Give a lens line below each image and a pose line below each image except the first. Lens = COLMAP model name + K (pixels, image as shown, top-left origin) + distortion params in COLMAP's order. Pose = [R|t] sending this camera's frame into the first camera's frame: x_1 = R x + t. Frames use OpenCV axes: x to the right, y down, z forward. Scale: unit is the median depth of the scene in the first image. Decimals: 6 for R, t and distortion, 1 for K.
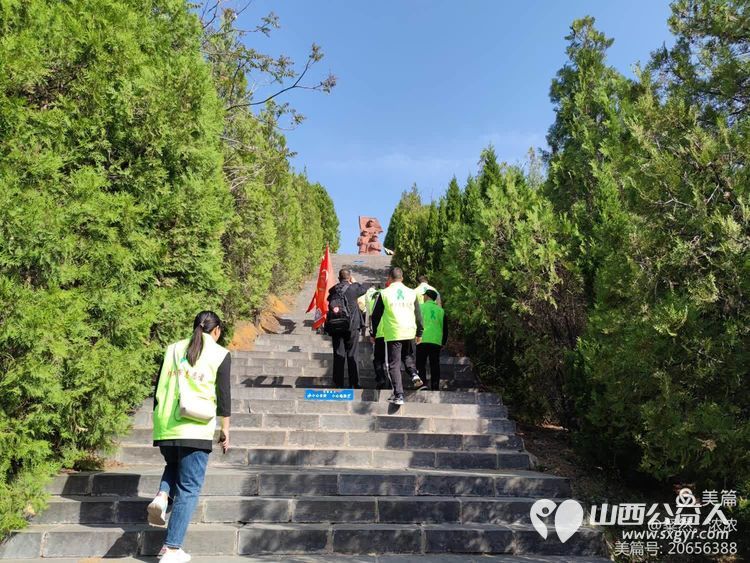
lens RADIAL K [[559.3, 0, 375.7], [0, 559.3, 285.4], [0, 0, 1]] dist [0.061668, -0.050037]
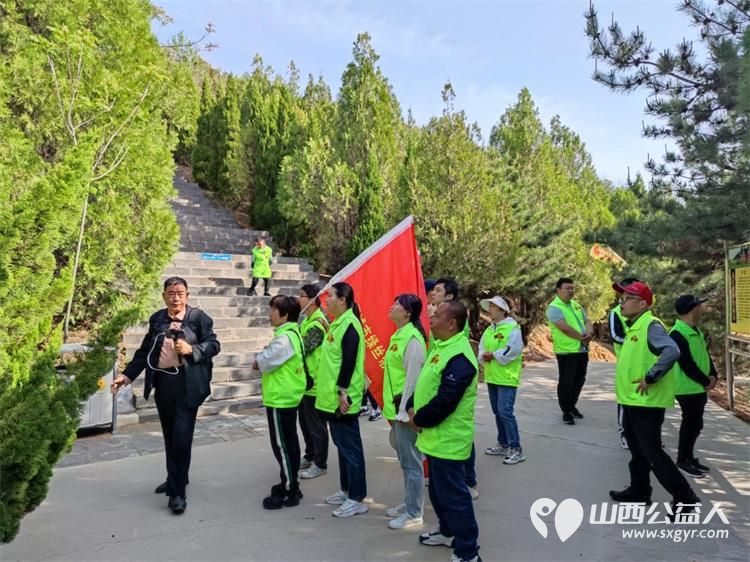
lens RADIAL K [[559.3, 0, 375.7], [0, 559.3, 284.9], [0, 0, 1]] dist [0.061668, -0.050037]
pose [[0.850641, 0.000707, 0.525746, -0.600486], [-0.145057, 0.961500, 0.233404, -0.204349], [-0.505340, -0.274806, 0.817994, -0.710003]]
